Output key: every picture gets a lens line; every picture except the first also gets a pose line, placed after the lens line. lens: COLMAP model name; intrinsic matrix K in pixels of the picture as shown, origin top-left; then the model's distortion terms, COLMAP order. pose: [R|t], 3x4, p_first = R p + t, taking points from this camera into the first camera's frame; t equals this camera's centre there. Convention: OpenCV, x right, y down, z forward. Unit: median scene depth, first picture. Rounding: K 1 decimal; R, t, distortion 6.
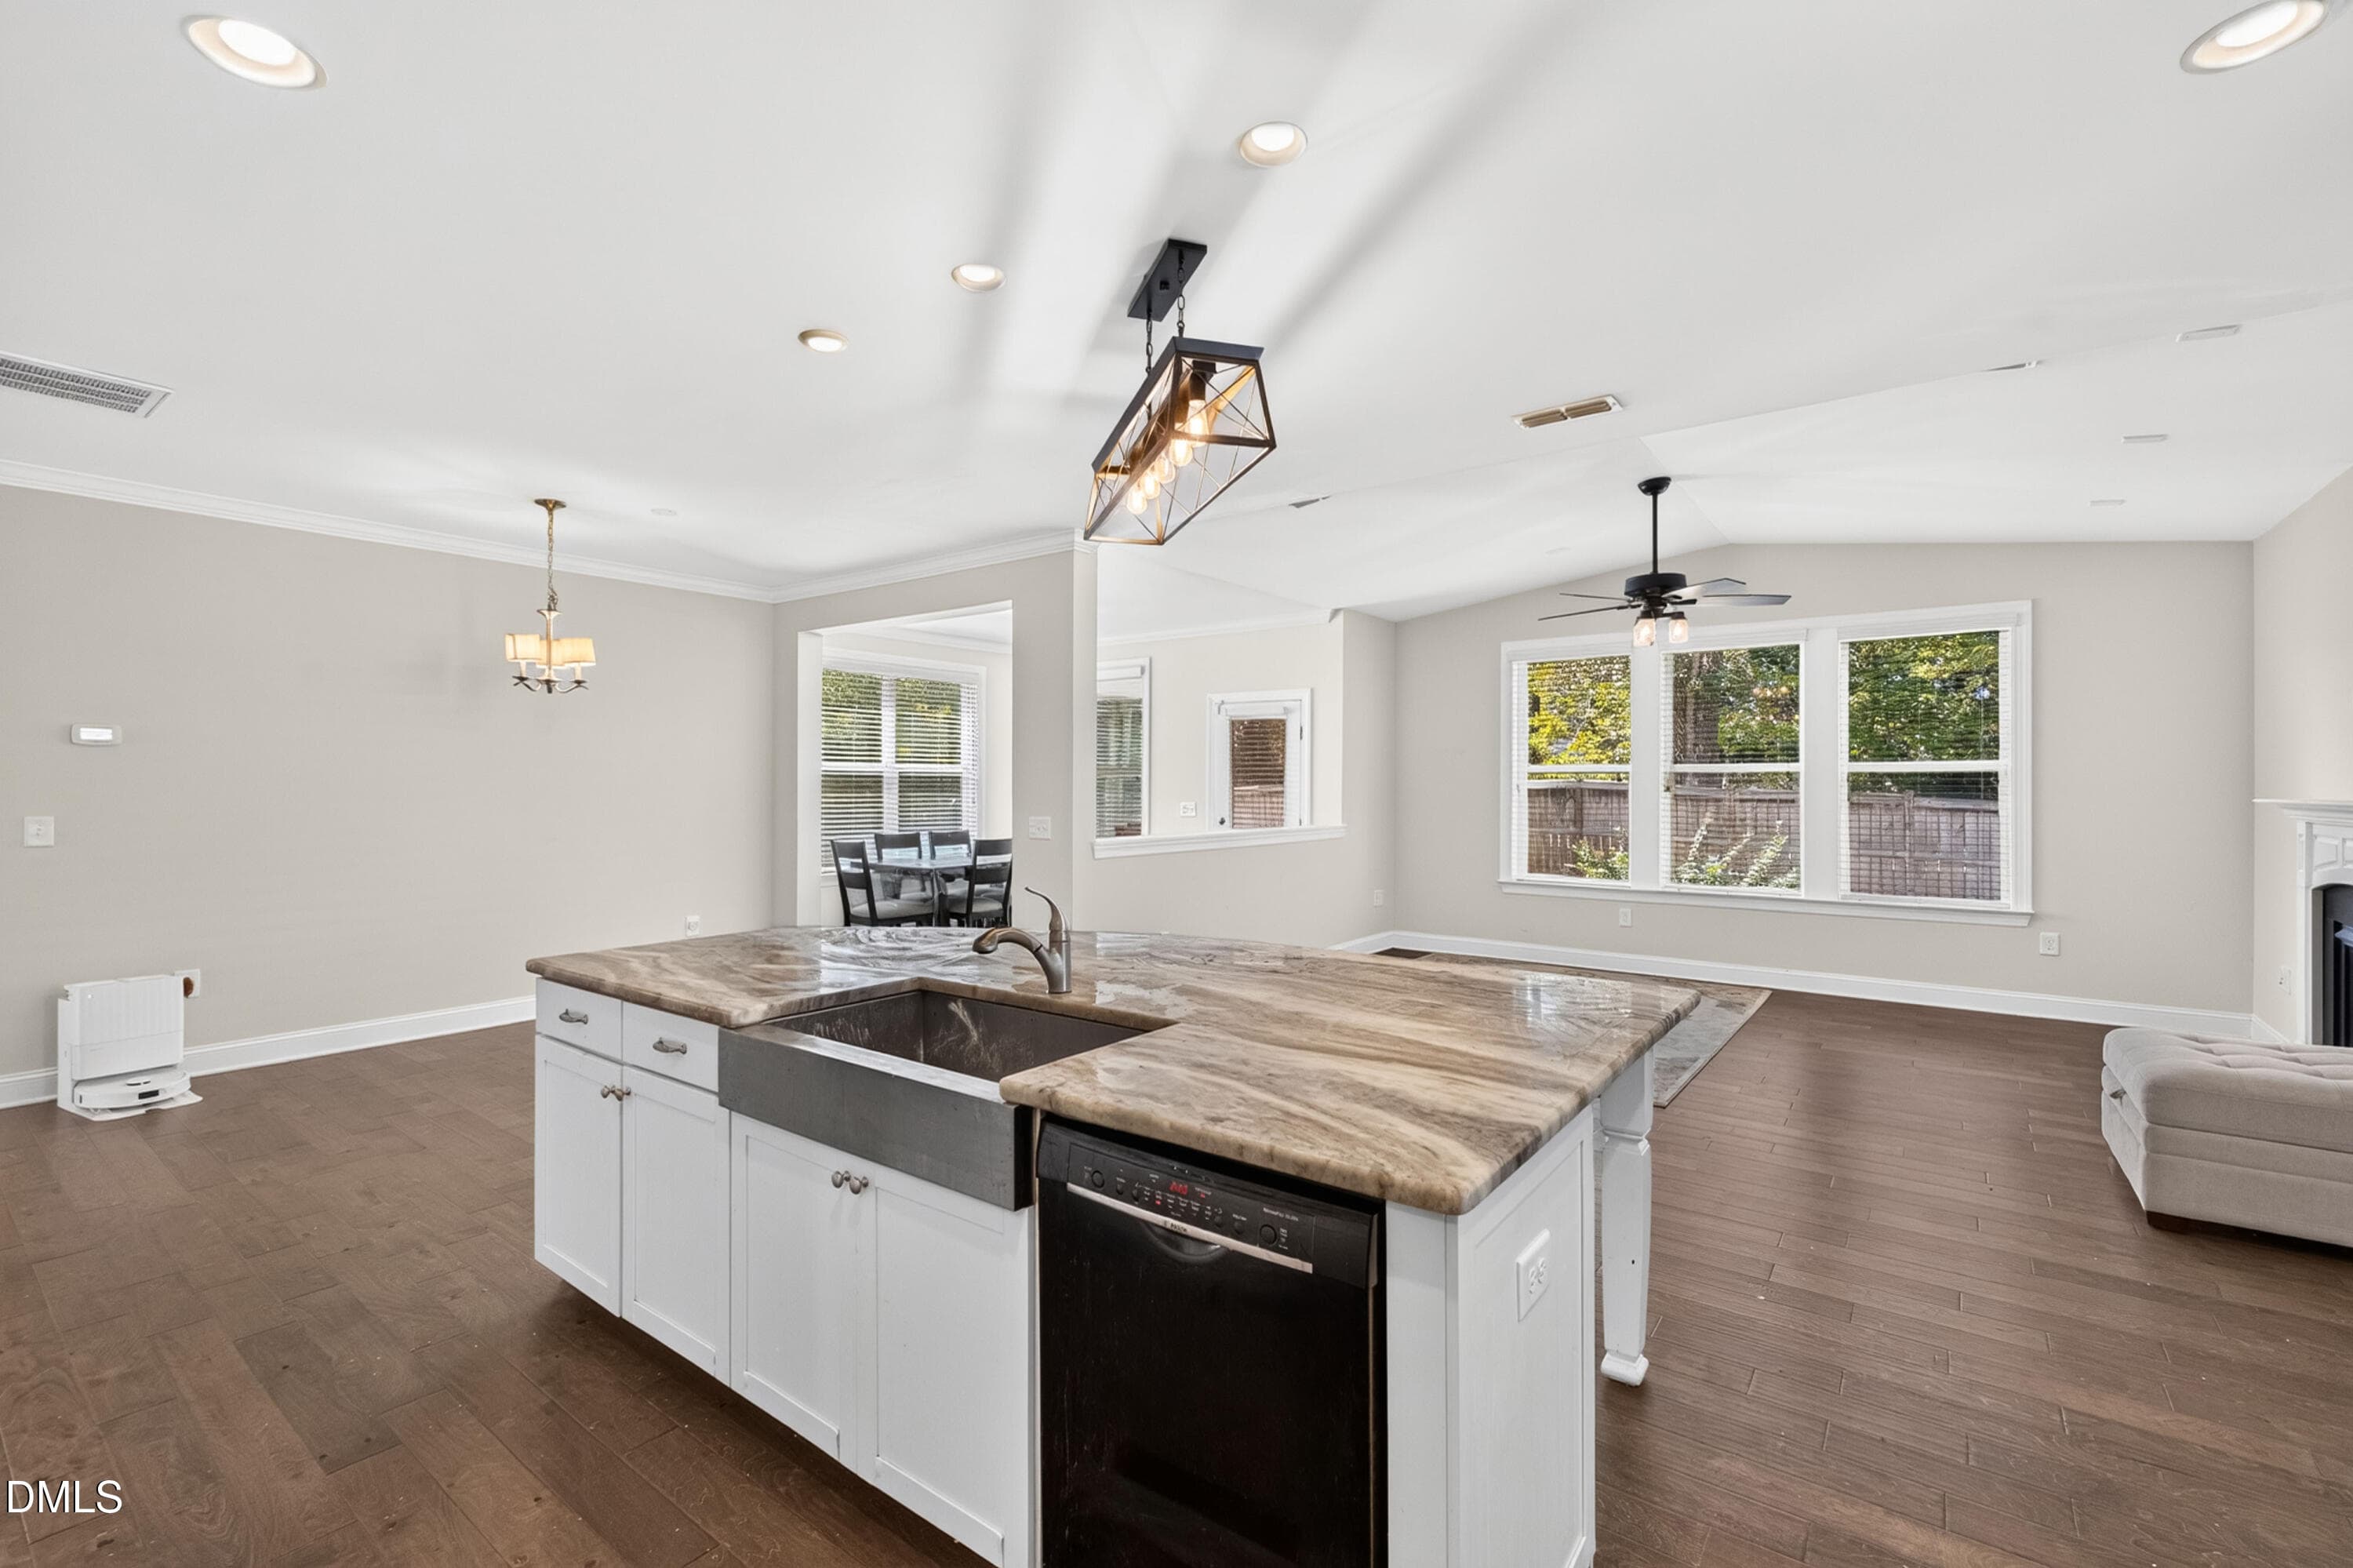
lens RADIAL K [[1010.0, 0, 1176.5], [0, 1010.0, 784.0], [0, 0, 1]] dist [0.000467, 0.000052]
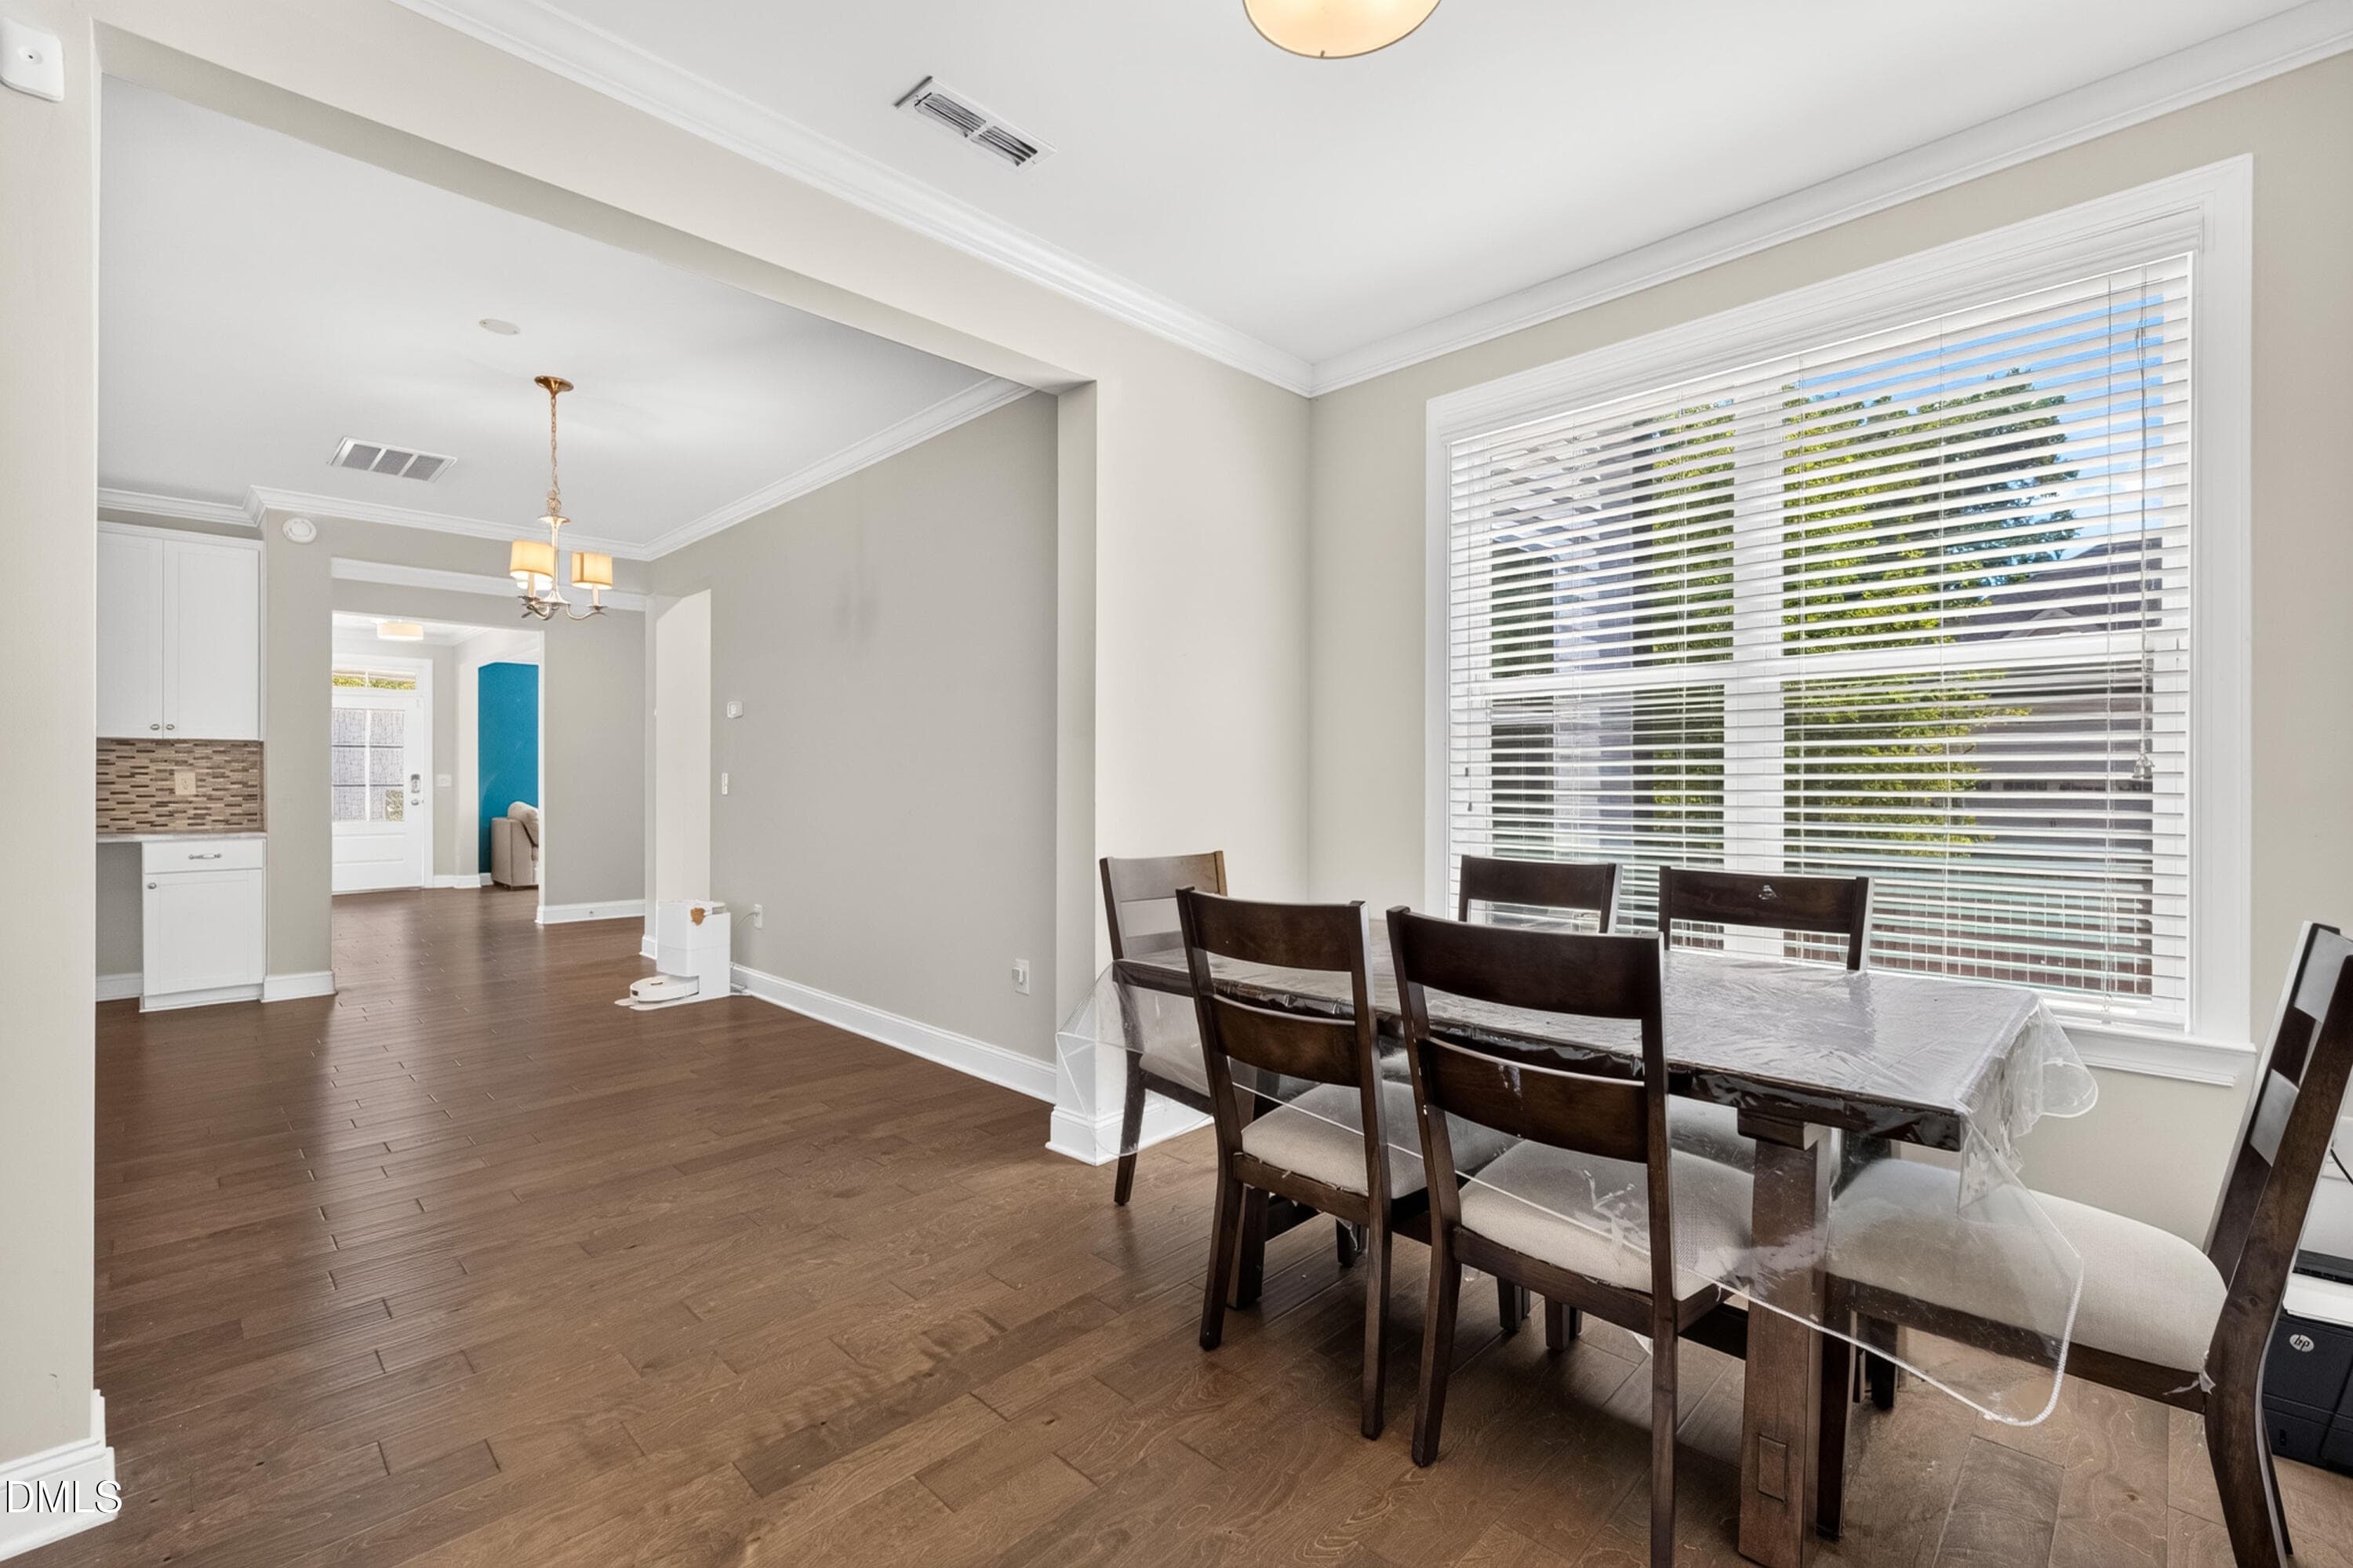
lens RADIAL K [[998.2, 0, 1176.5], [0, 998.2, 784.0], [0, 0, 1]] dist [-0.000695, 0.000118]
pose [[-0.130158, -0.000073, -0.991493, 0.063673], [-0.004536, 0.999990, 0.000522, 0.024248], [0.991483, 0.004566, -0.130157, 0.910679]]
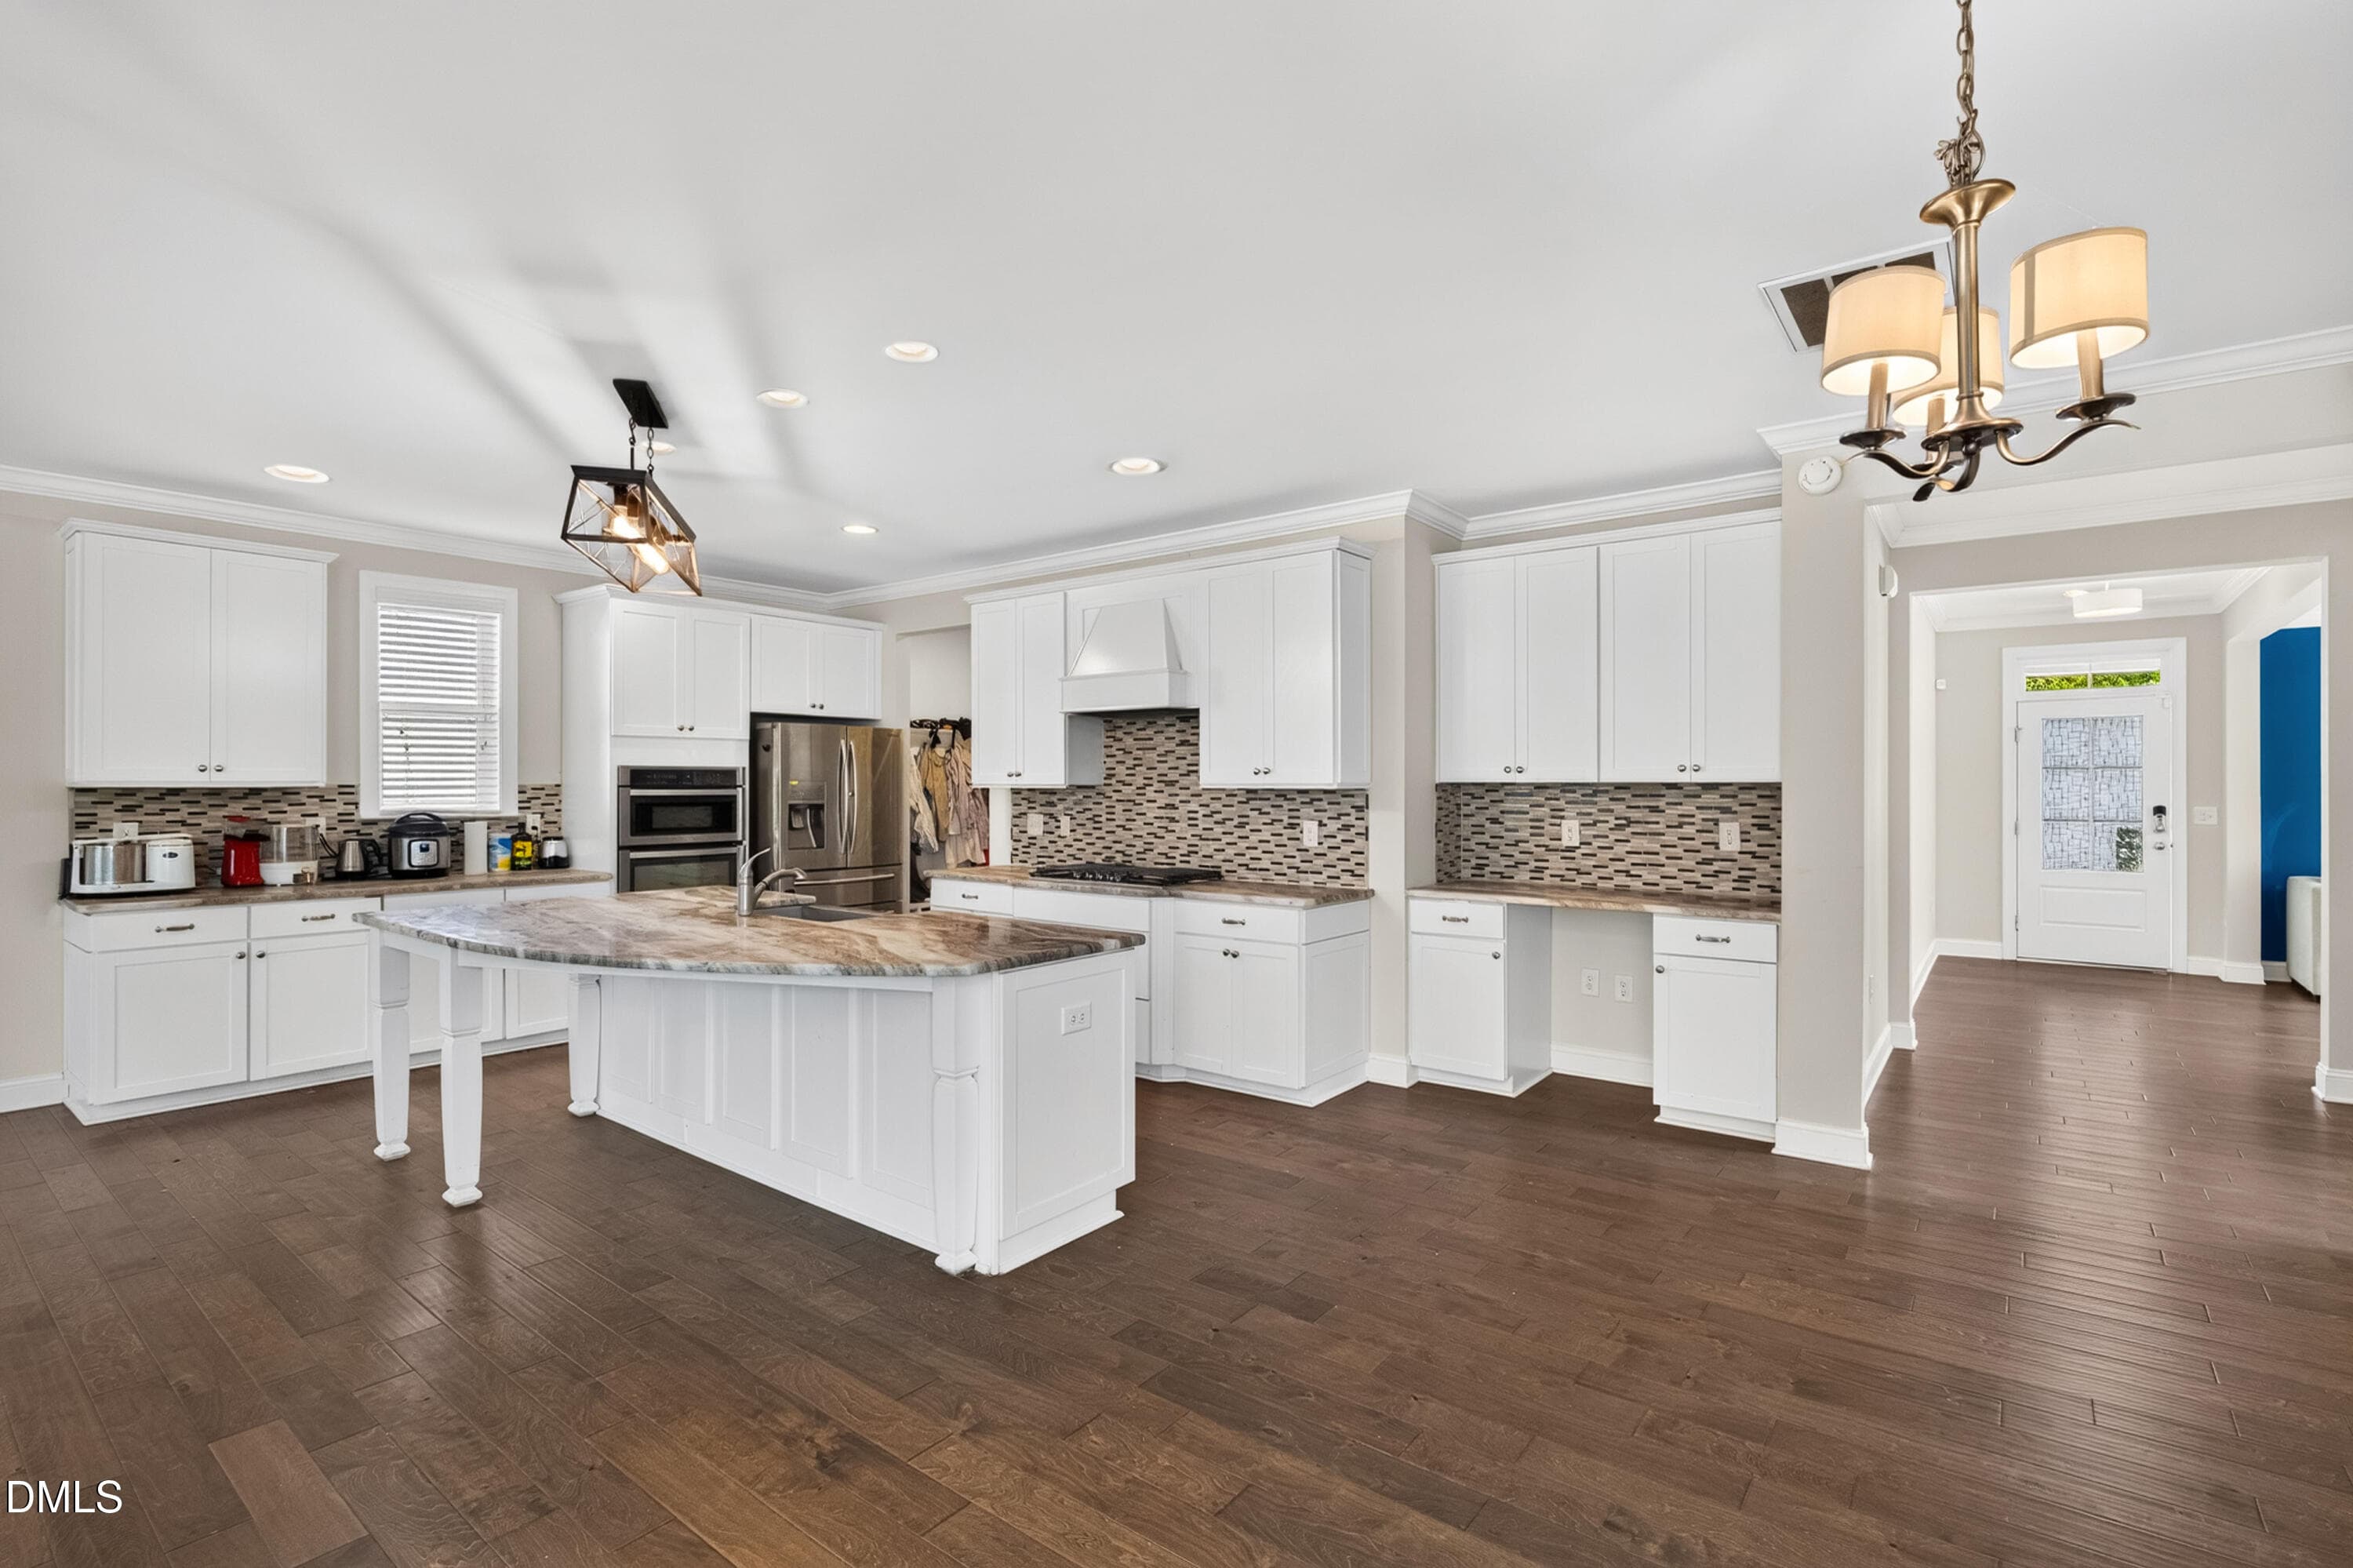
lens RADIAL K [[1089.6, 0, 1176.5], [0, 1089.6, 784.0], [0, 0, 1]] dist [-0.003138, -0.000808]
pose [[-0.999905, -0.004364, 0.013092, -0.228858], [-0.004380, 0.999990, -0.001194, 0.000765], [-0.013087, -0.001251, -0.999914, 0.749277]]
